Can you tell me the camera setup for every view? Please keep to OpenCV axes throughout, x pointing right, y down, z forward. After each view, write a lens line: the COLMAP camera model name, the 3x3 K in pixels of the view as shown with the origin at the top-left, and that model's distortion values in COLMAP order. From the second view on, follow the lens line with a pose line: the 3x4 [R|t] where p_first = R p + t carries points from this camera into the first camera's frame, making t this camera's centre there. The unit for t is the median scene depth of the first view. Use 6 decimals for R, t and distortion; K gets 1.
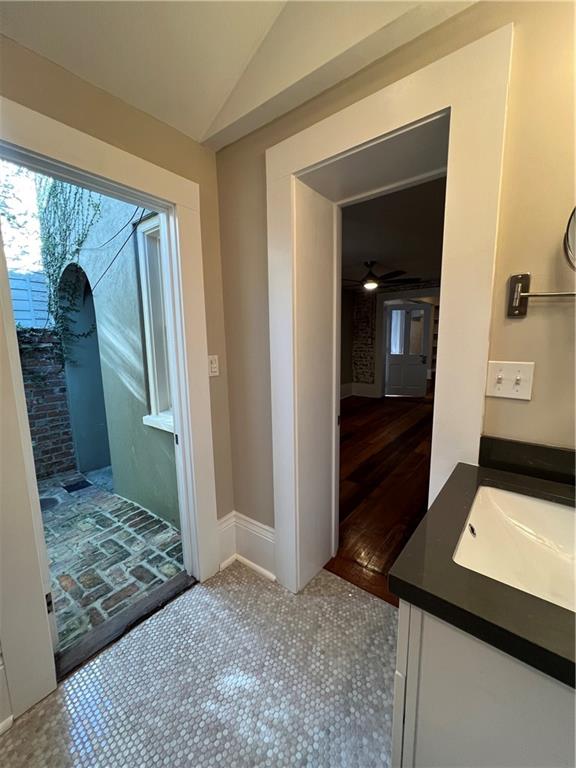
lens RADIAL K [[306.2, 0, 288.5], [0, 306.2, 382.8], [0, 0, 1]] dist [-0.001772, 0.001105]
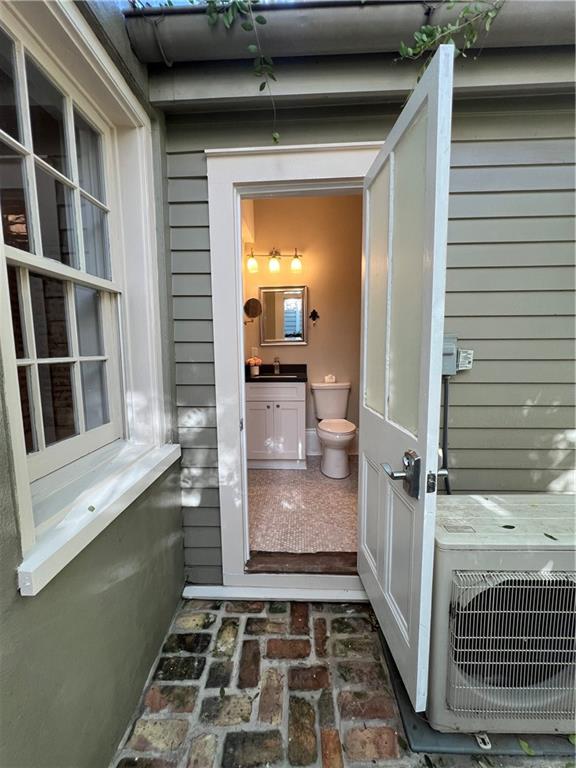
lens RADIAL K [[306.2, 0, 288.4], [0, 306.2, 382.0], [0, 0, 1]] dist [-0.001772, 0.001105]
pose [[-0.591566, -0.073303, 0.802917, -0.955433], [0.132759, 0.973409, 0.186681, -0.082932], [-0.795251, 0.217029, -0.566104, 1.103577]]
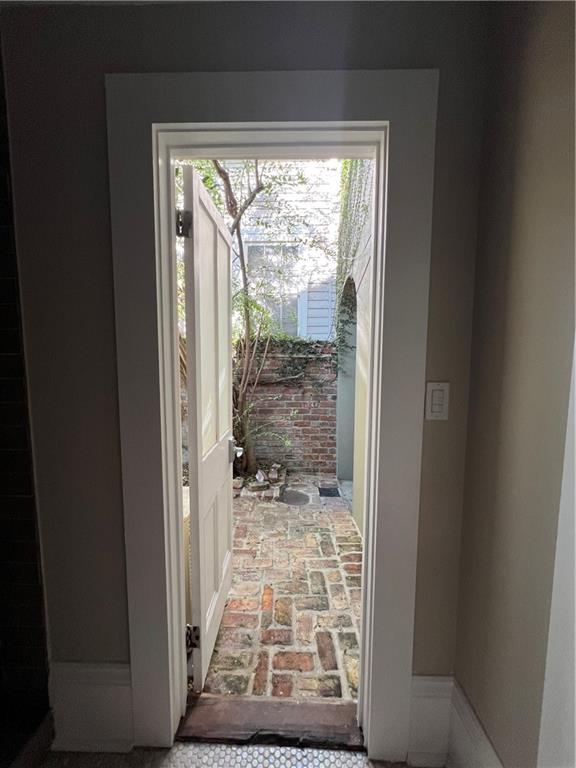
lens RADIAL K [[307.4, 0, 286.6], [0, 307.4, 382.4], [0, 0, 1]] dist [-0.001659, 0.001267]
pose [[0.599271, 0.094493, -0.794950, 0.022289], [-0.127325, 0.991619, 0.021886, -0.053558], [0.790356, 0.088101, 0.606281, 0.357879]]
